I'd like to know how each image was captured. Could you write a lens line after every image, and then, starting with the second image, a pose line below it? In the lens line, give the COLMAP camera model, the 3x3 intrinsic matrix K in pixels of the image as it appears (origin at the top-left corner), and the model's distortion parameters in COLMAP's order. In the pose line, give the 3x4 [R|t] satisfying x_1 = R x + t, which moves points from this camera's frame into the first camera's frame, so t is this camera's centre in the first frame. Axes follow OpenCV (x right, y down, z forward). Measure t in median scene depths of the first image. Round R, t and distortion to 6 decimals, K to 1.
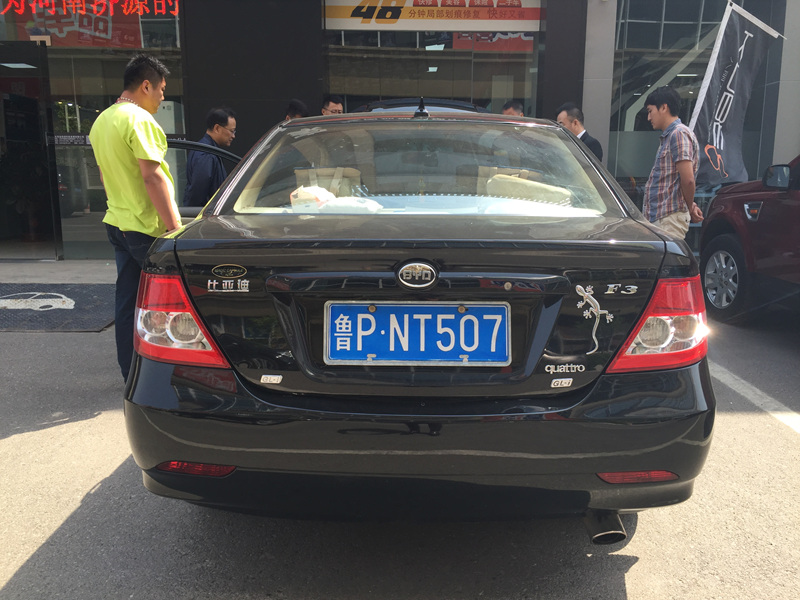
lens RADIAL K [[679.7, 0, 400.0], [0, 679.7, 300.0], [0, 0, 1]] dist [0.075081, -0.104463]
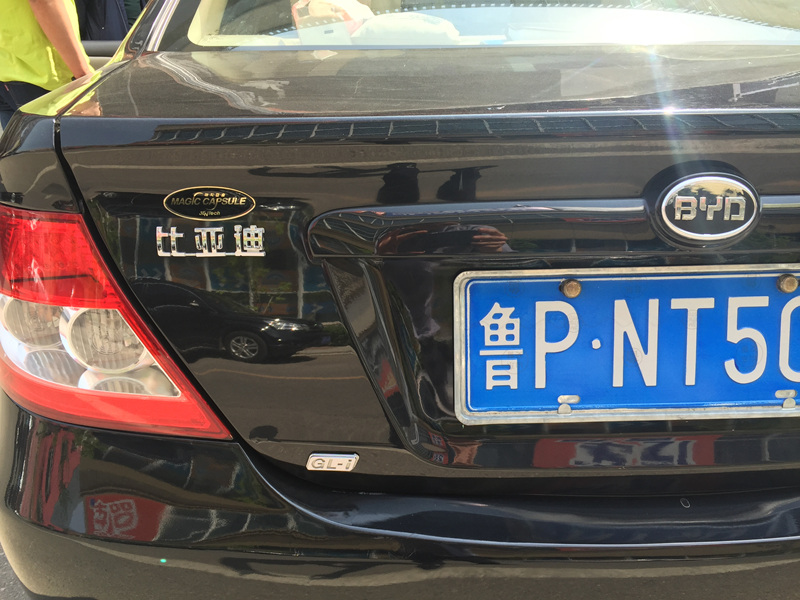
lens RADIAL K [[679.7, 0, 400.0], [0, 679.7, 300.0], [0, 0, 1]] dist [0.075081, -0.104463]
pose [[0.997007, -0.035093, 0.068889, -0.172499], [0.018895, 0.974629, 0.223029, -0.073985], [-0.074968, -0.221060, 0.972375, 0.608316]]
